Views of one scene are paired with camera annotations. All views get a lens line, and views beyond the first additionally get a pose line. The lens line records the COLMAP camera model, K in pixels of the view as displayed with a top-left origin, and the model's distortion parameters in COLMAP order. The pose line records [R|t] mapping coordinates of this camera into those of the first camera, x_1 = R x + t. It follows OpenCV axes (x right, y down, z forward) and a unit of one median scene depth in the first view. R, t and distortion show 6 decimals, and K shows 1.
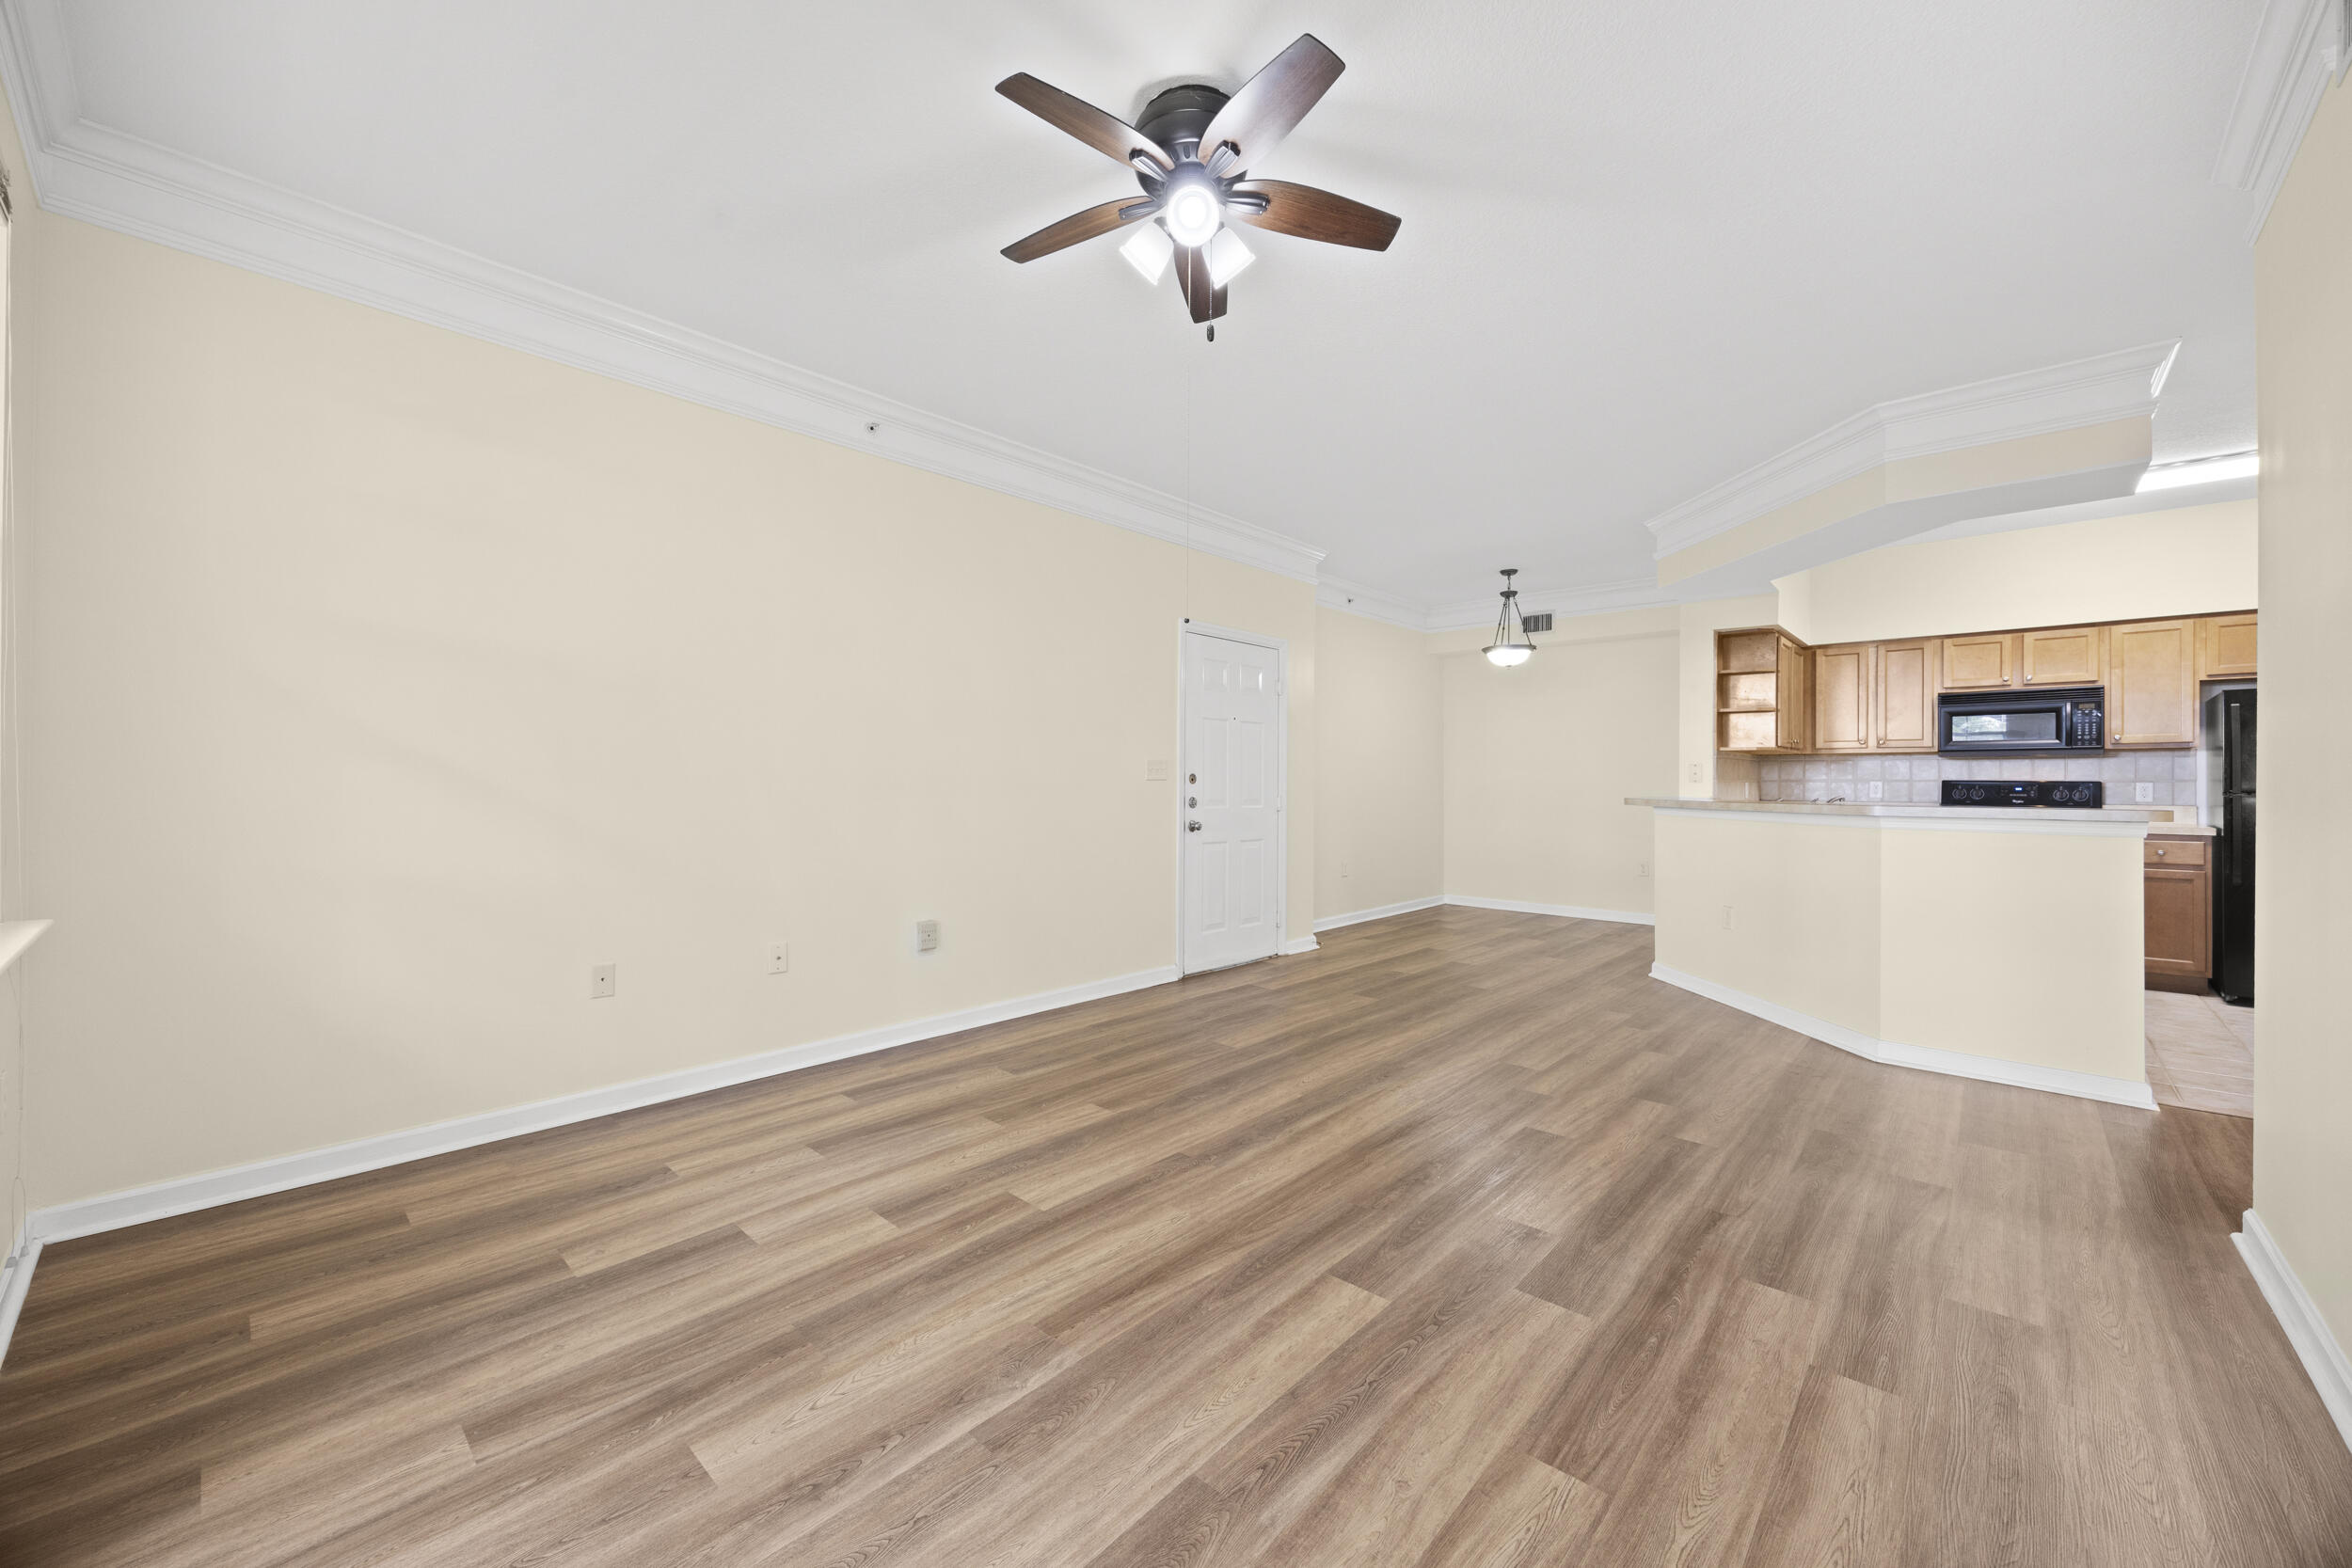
lens RADIAL K [[893.8, 0, 1177.8], [0, 893.8, 781.8], [0, 0, 1]] dist [-0.007672, 0.001766]
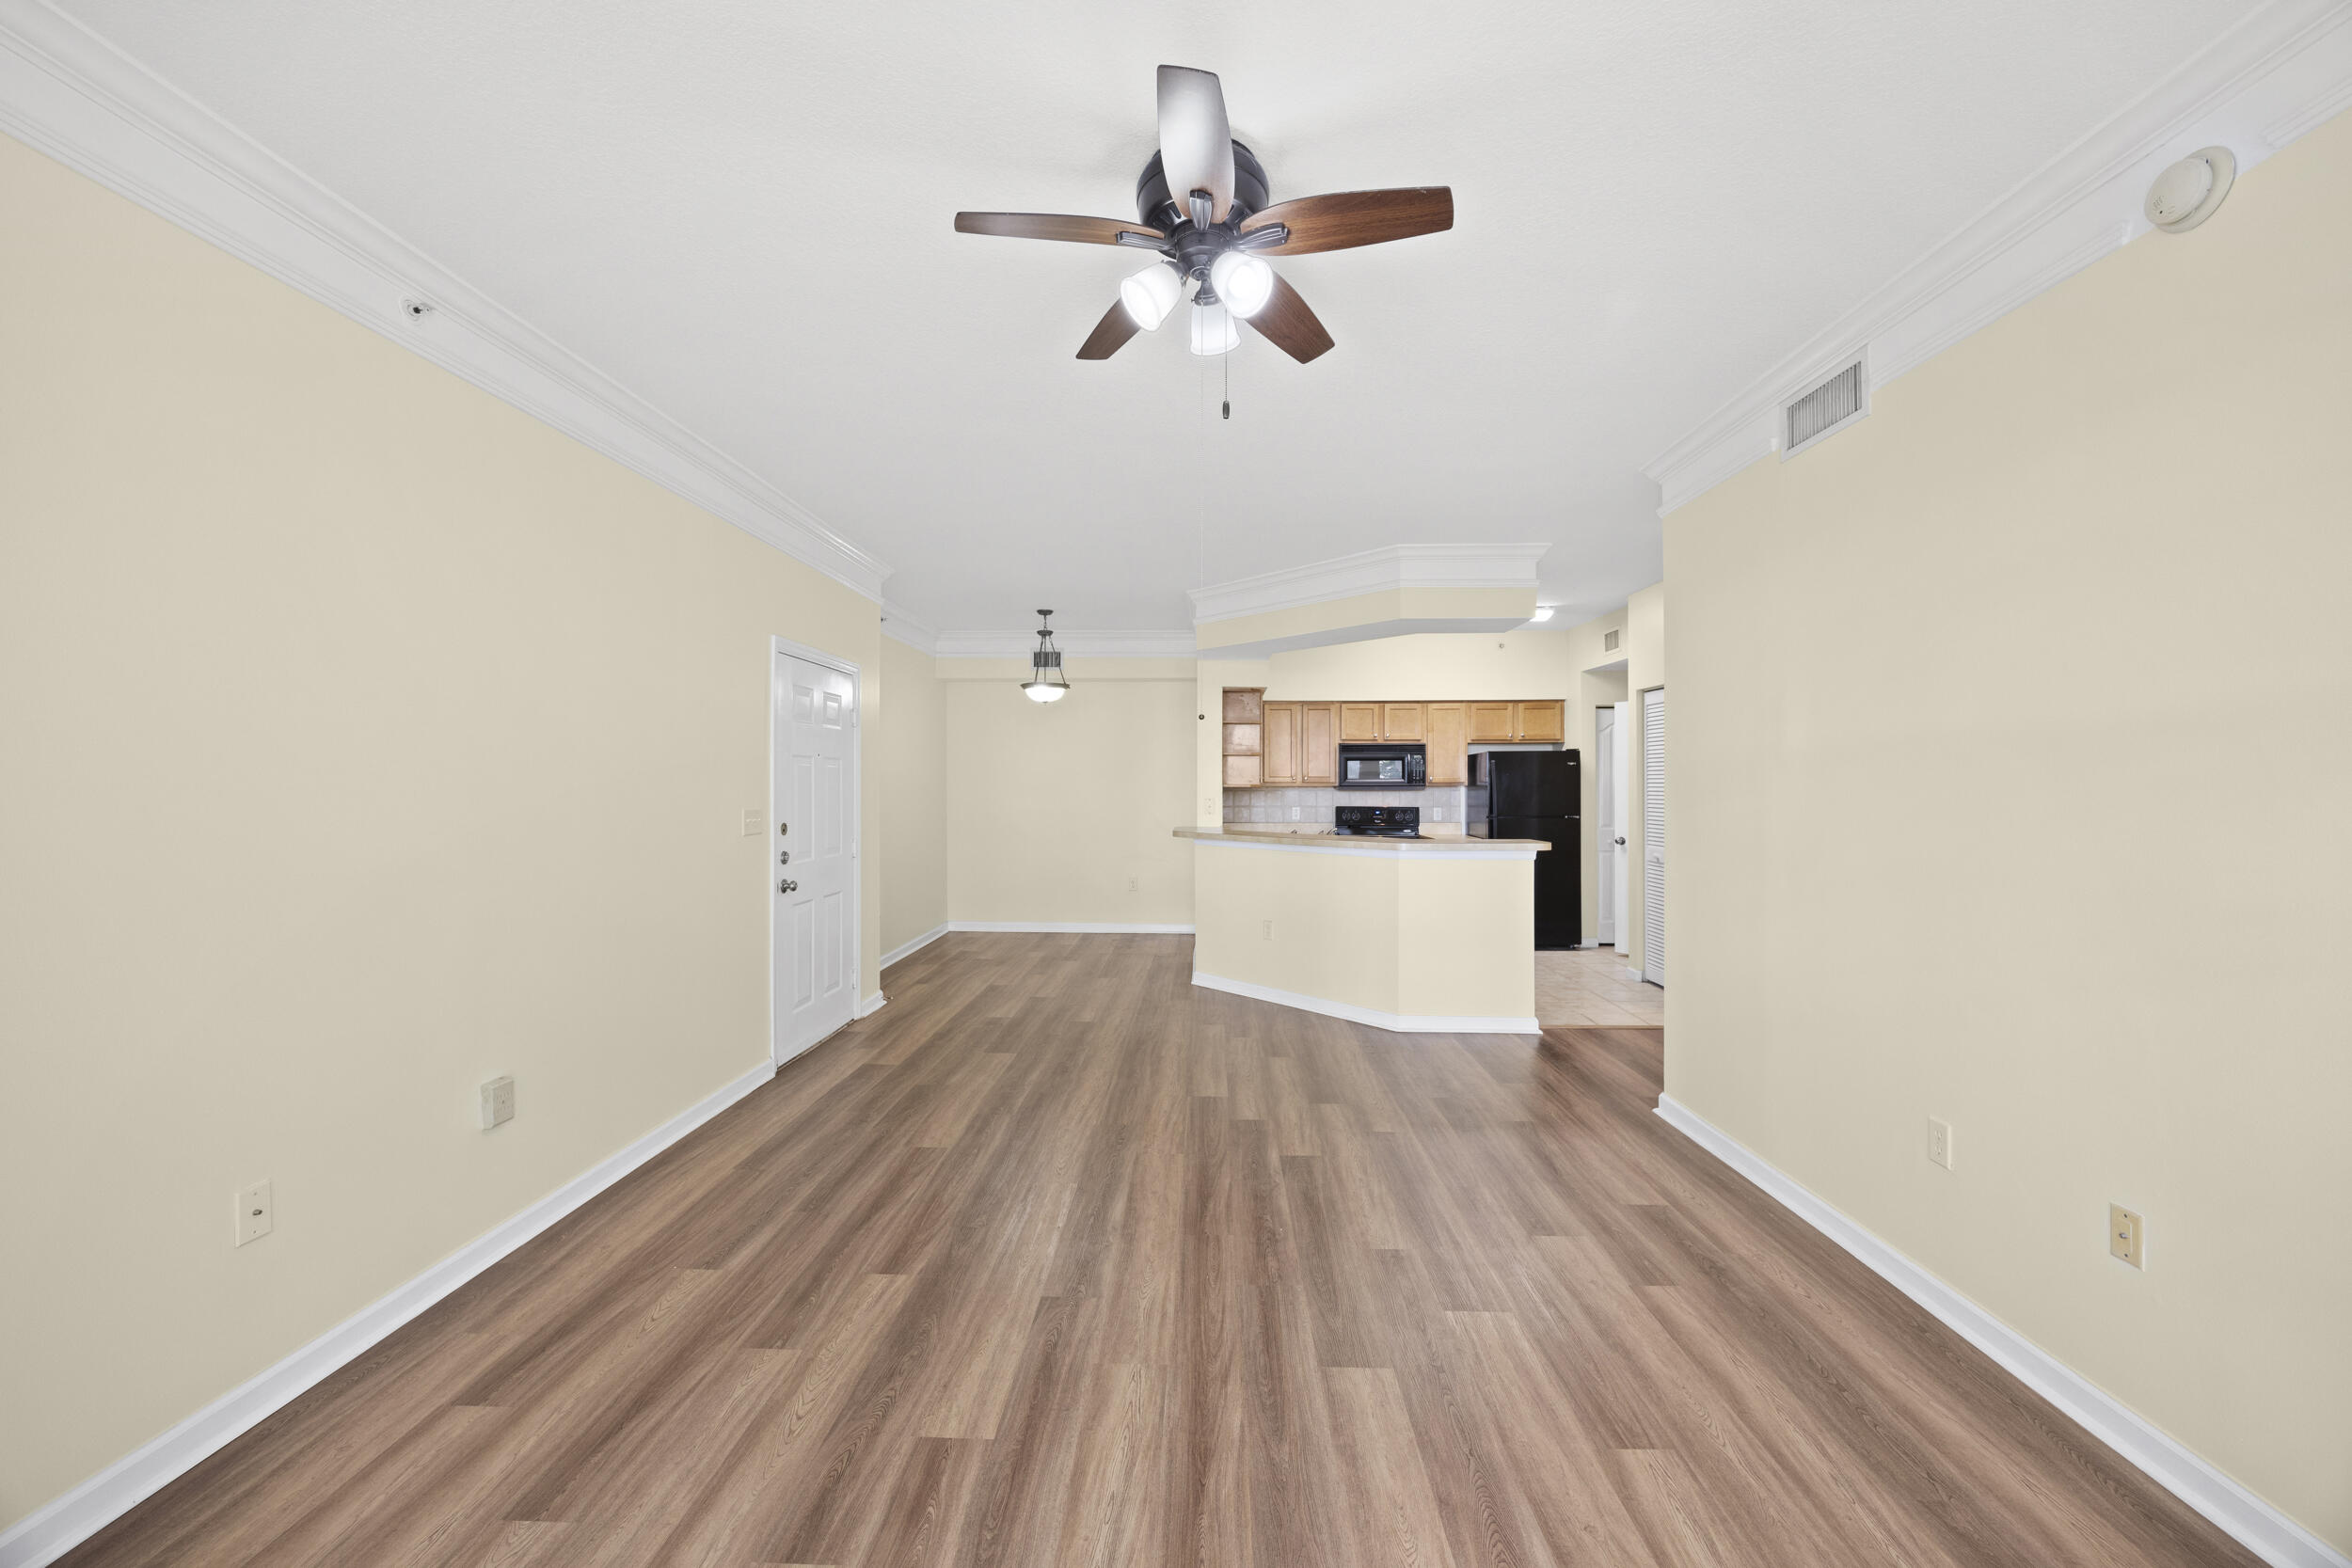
lens RADIAL K [[893.8, 0, 1180.1], [0, 893.8, 780.8], [0, 0, 1]] dist [-0.007672, 0.001766]
pose [[0.758678, -0.003002, 0.651458, -0.353341], [0.003812, 0.999993, 0.000168, -0.068183], [-0.651454, 0.002356, 0.758684, 0.190486]]
